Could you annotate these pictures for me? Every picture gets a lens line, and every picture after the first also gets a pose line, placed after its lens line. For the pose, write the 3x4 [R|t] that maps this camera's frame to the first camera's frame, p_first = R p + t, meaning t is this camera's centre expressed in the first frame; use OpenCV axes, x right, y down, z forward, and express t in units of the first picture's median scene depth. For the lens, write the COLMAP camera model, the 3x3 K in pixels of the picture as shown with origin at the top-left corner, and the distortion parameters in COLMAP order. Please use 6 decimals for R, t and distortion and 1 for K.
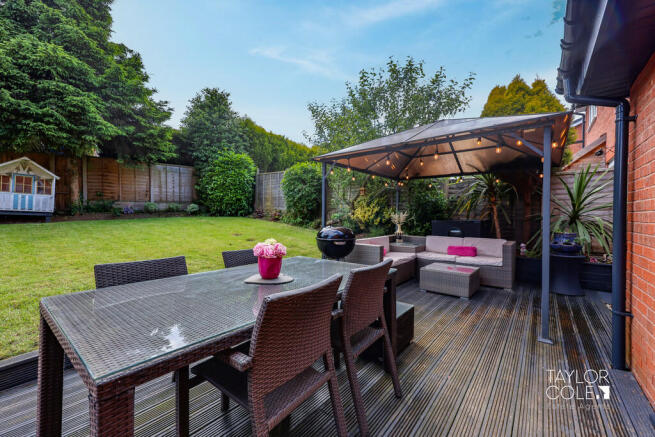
lens RADIAL K [[268.3, 0, 327.5], [0, 268.3, 218.5], [0, 0, 1]] dist [-0.002350, -0.000322]
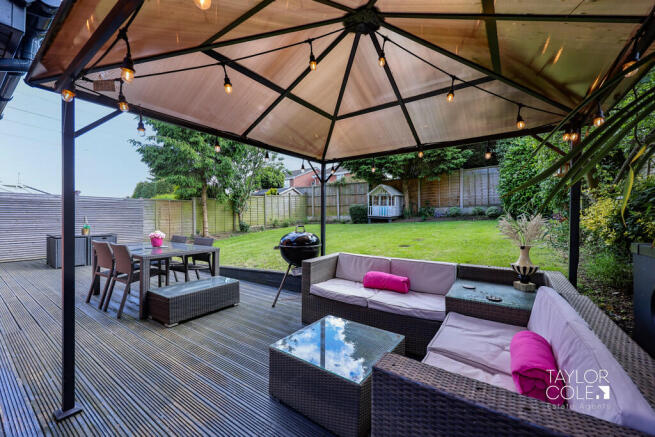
lens RADIAL K [[262.8, 0, 327.5], [0, 262.8, 218.5], [0, 0, 1]] dist [-0.002961, -0.000291]
pose [[0.068581, 0.002311, -0.997643, 0.491305], [-0.009611, 0.999952, 0.001655, -0.013291], [0.997599, 0.009475, 0.068600, 0.518017]]
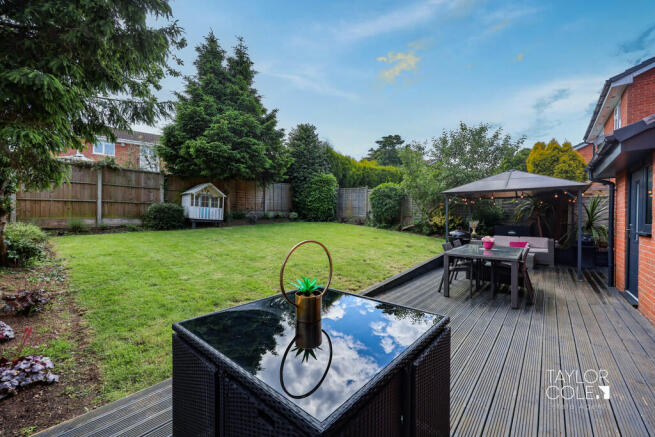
lens RADIAL K [[262.8, 0, 327.5], [0, 262.8, 218.5], [0, 0, 1]] dist [-0.002961, -0.000291]
pose [[0.999765, -0.003001, -0.021482, -0.422509], [0.002921, 0.999989, -0.003784, -0.024556], [0.021493, 0.003721, 0.999762, -0.418648]]
